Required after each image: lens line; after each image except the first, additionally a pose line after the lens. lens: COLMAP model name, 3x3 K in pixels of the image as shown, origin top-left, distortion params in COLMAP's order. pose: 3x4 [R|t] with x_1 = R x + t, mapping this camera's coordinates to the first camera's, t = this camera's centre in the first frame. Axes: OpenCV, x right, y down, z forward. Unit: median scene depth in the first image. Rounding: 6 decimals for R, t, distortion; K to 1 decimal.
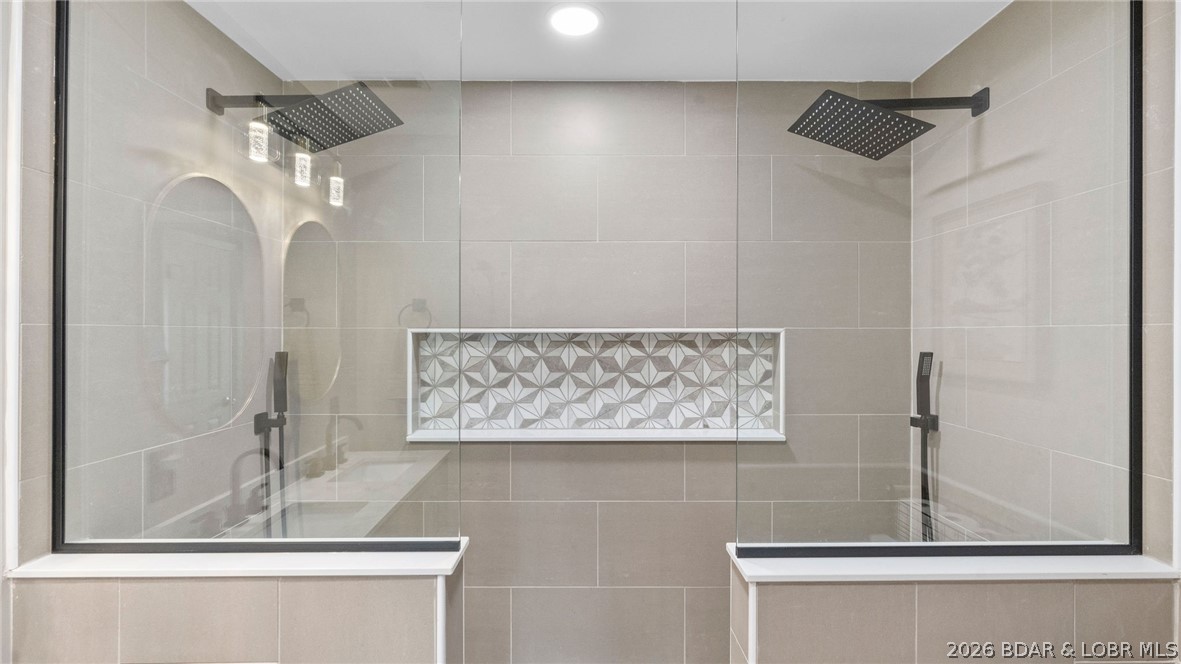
lens RADIAL K [[528.8, 0, 590.5], [0, 528.8, 332.0], [0, 0, 1]] dist [-0.008782, 0.001328]
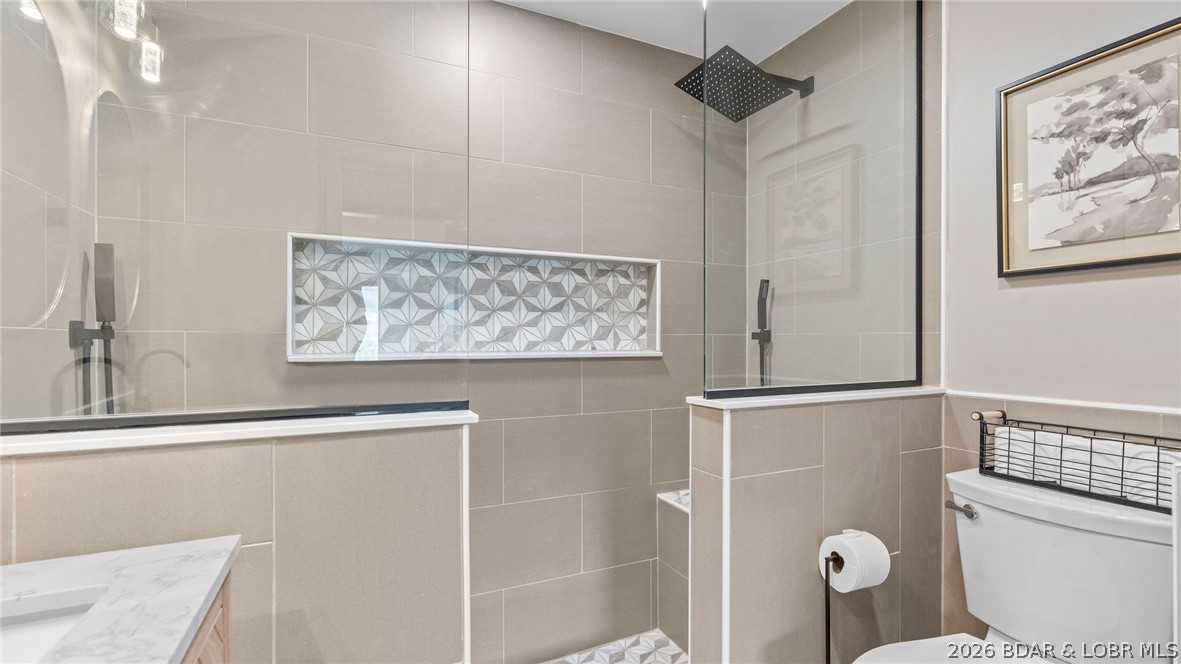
lens RADIAL K [[534.4, 0, 590.1], [0, 534.4, 338.1], [0, 0, 1]] dist [-0.002217, 0.000580]
pose [[0.903226, 0.002617, 0.429156, -0.261142], [-0.003617, 0.999992, 0.001516, 0.155246], [-0.429149, -0.002922, 0.903229, 0.007734]]
